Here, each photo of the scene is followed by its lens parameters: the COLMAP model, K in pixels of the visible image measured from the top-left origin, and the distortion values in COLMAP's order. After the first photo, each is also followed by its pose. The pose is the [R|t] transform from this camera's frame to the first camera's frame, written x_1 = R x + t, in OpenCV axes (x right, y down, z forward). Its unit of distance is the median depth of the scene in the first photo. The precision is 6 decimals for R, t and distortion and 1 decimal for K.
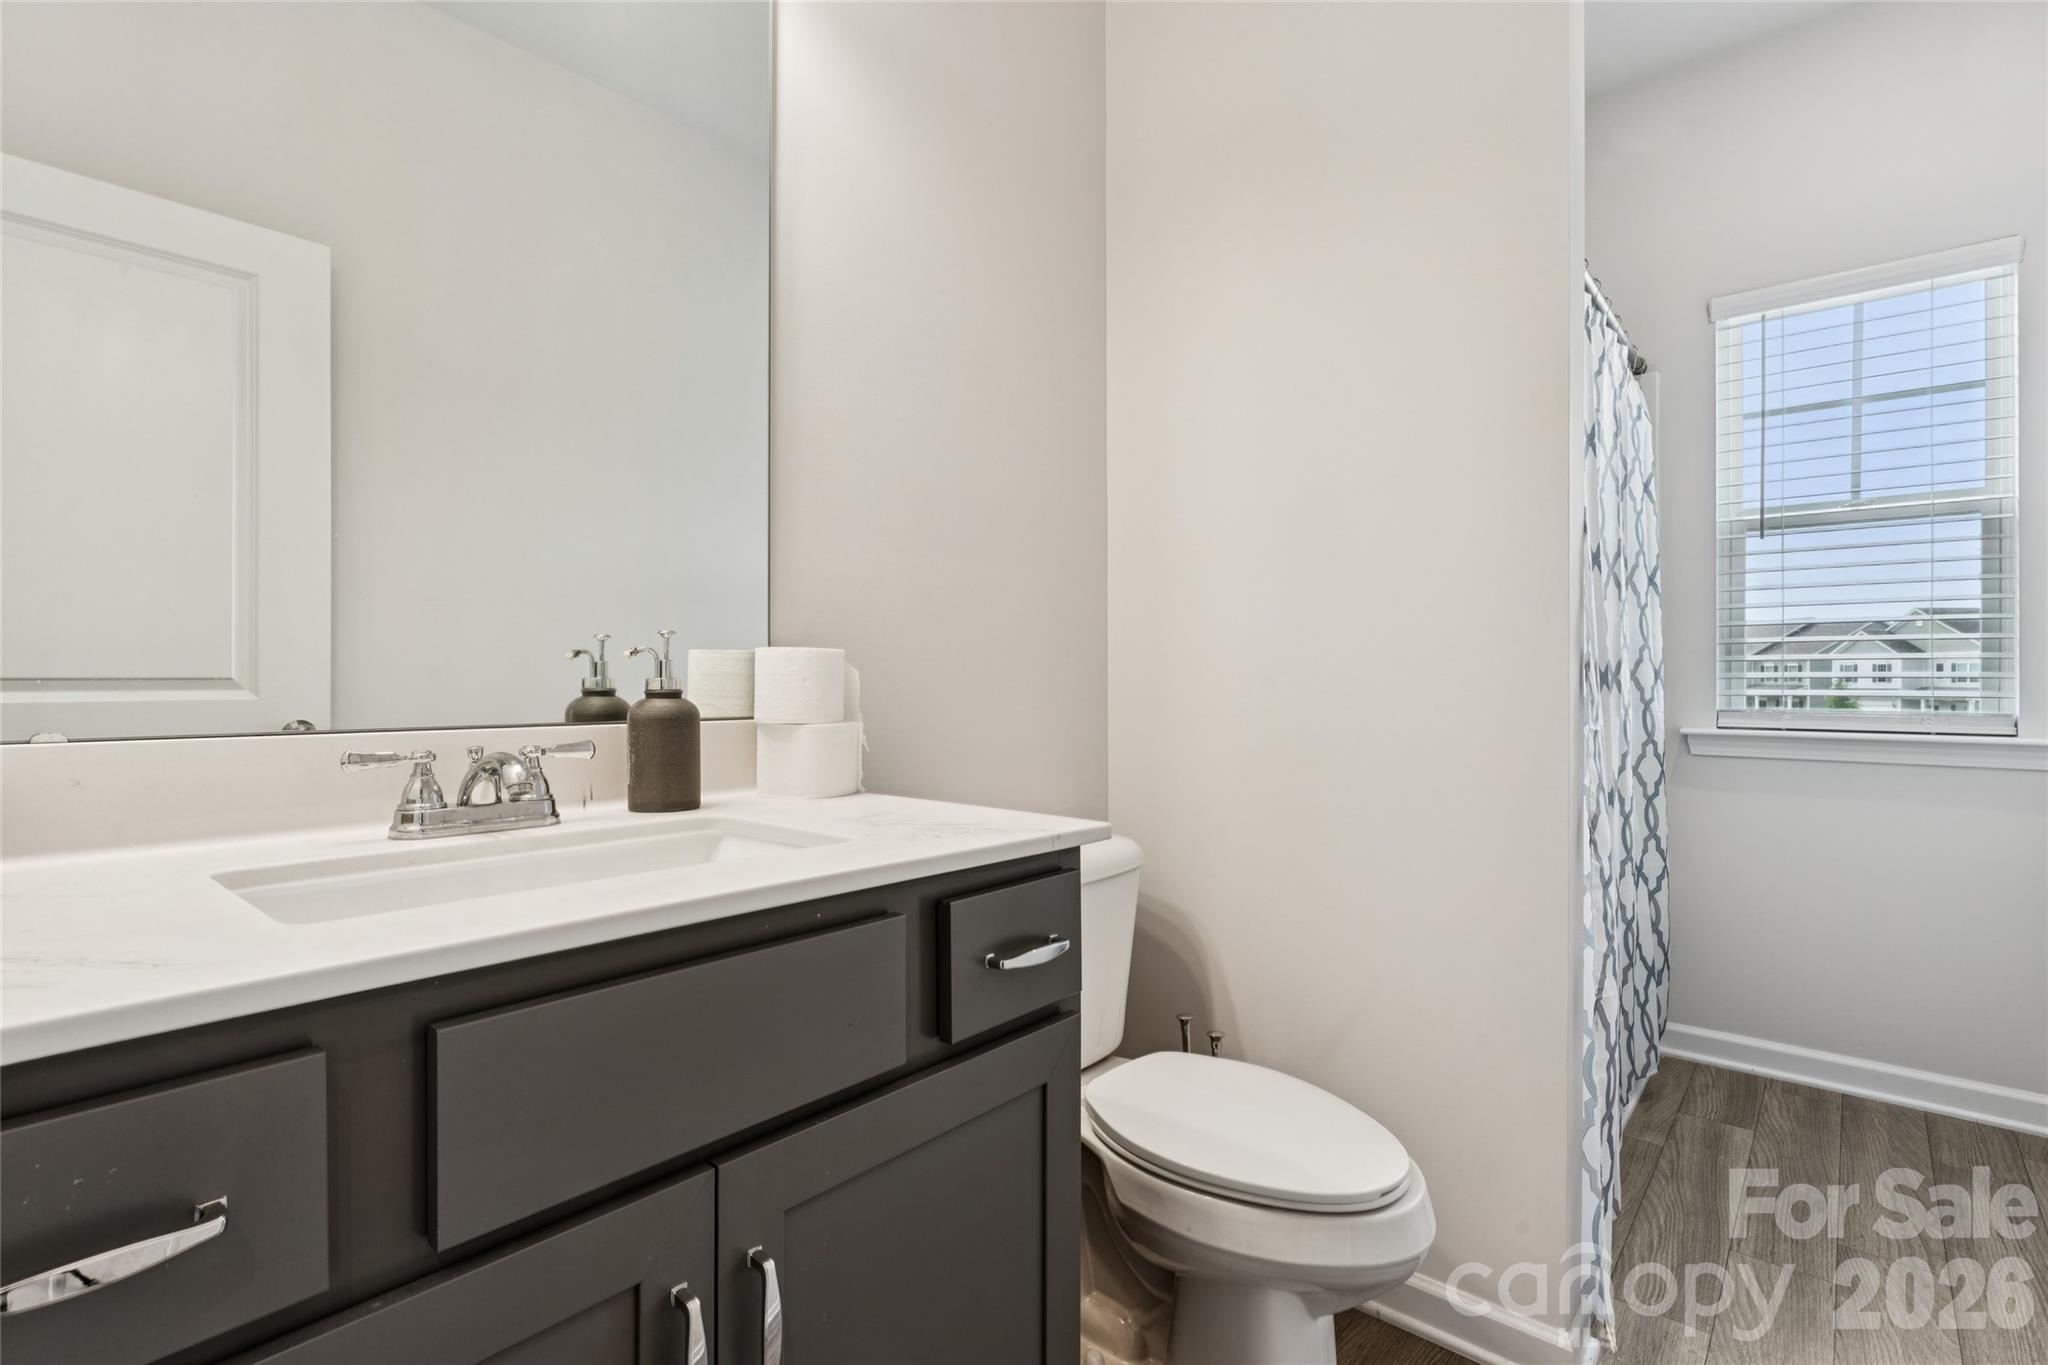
lens RADIAL K [[966.5, 0, 1030.5], [0, 966.5, 684.9], [0, 0, 1]] dist [-0.005887, -0.000688]
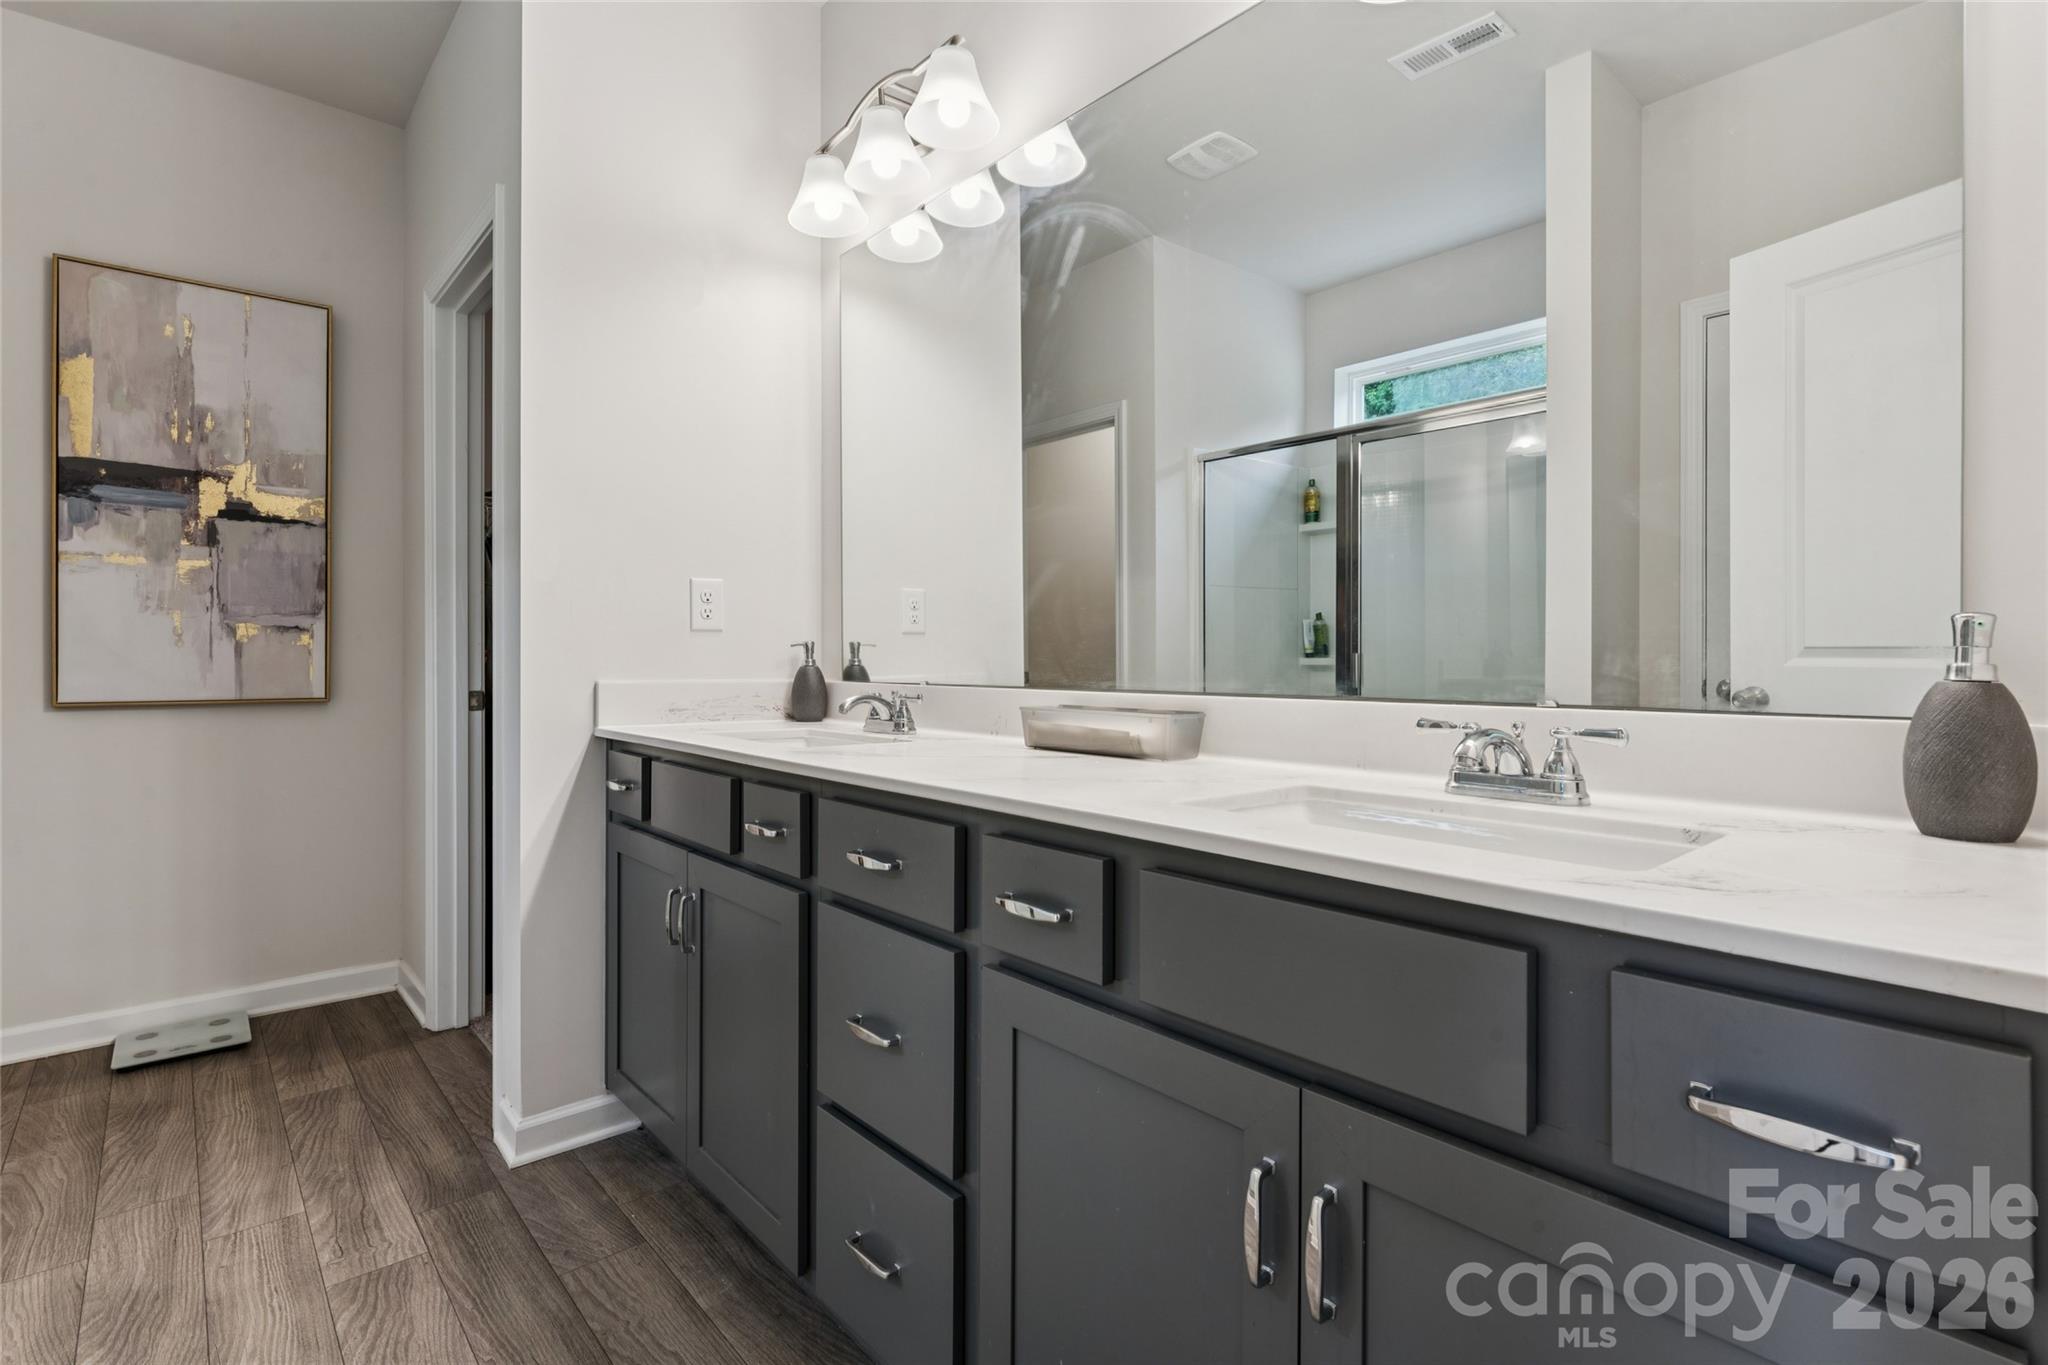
lens RADIAL K [[966.5, 0, 1030.6], [0, 966.5, 668.0], [0, 0, 1]] dist [-0.005887, -0.000688]
pose [[-0.131635, 0.008188, -0.991264, 0.618386], [-0.000149, 0.999966, 0.008280, -0.009088], [0.991298, 0.001238, -0.131629, 0.597145]]
